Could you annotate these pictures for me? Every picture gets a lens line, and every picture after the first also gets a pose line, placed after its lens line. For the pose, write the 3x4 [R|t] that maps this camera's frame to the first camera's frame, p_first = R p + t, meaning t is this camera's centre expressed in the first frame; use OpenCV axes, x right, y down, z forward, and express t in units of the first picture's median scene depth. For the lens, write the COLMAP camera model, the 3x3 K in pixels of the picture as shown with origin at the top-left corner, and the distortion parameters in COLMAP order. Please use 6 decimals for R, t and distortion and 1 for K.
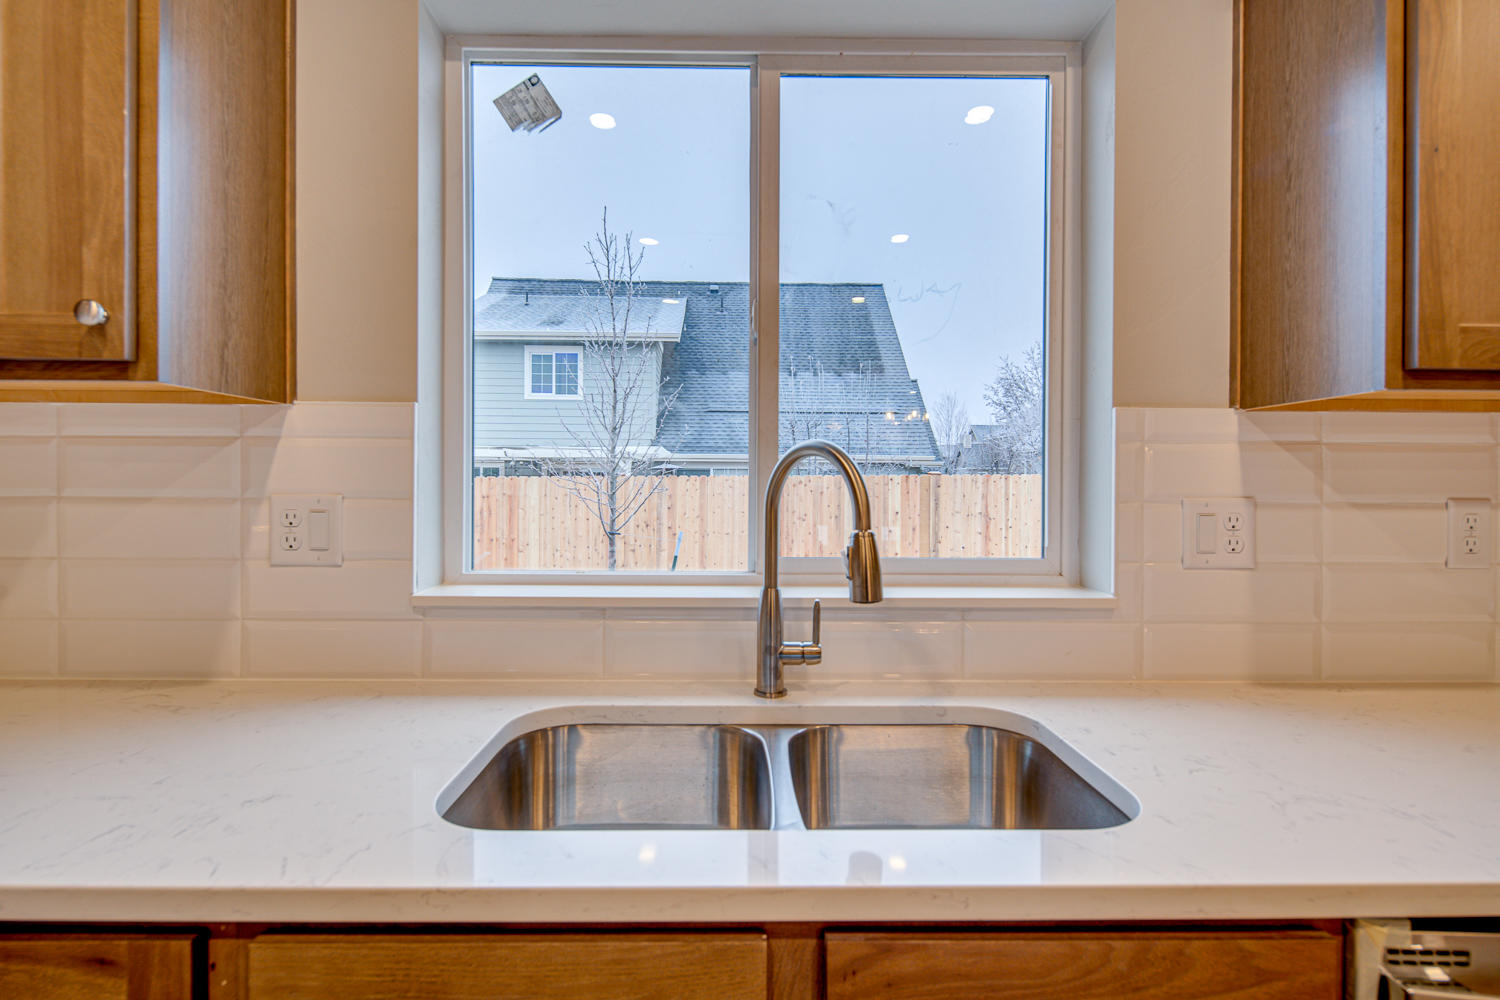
lens RADIAL K [[744.6, 0, 734.8], [0, 744.6, 484.8], [0, 0, 1]] dist [-0.000719, 0.000035]
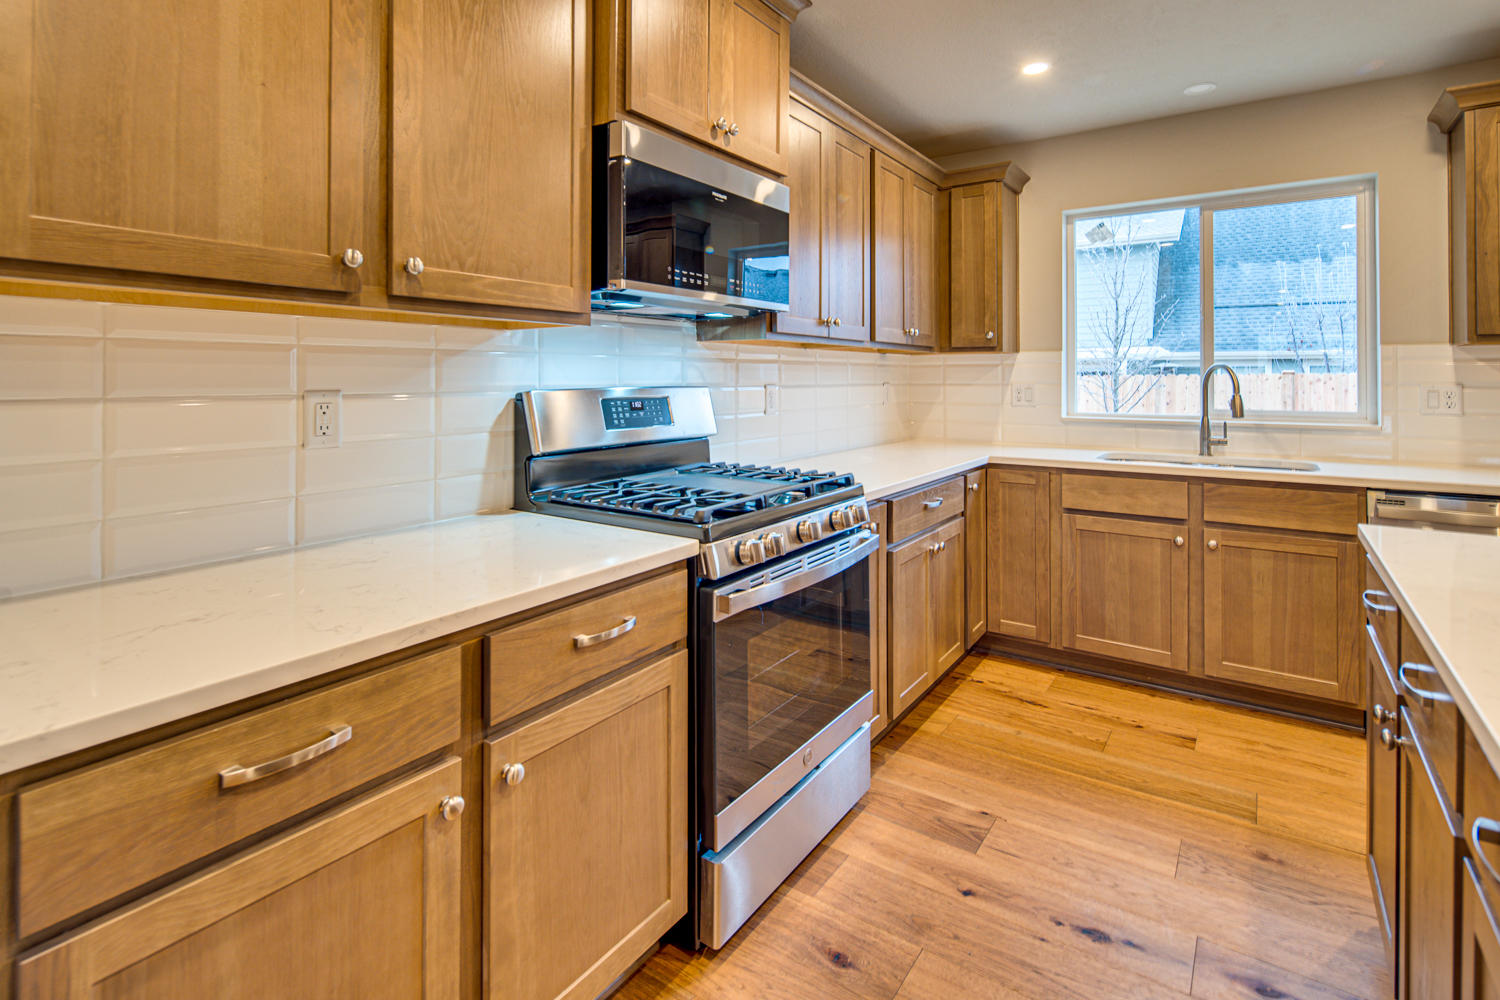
lens RADIAL K [[727.3, 0, 738.5], [0, 727.3, 374.5], [0, 0, 1]] dist [-0.001463, -0.000172]
pose [[0.812236, -0.007450, -0.583282, 0.198228], [-0.000312, 0.999913, -0.013206, 0.018295], [0.583329, 0.010908, 0.812163, -2.015704]]
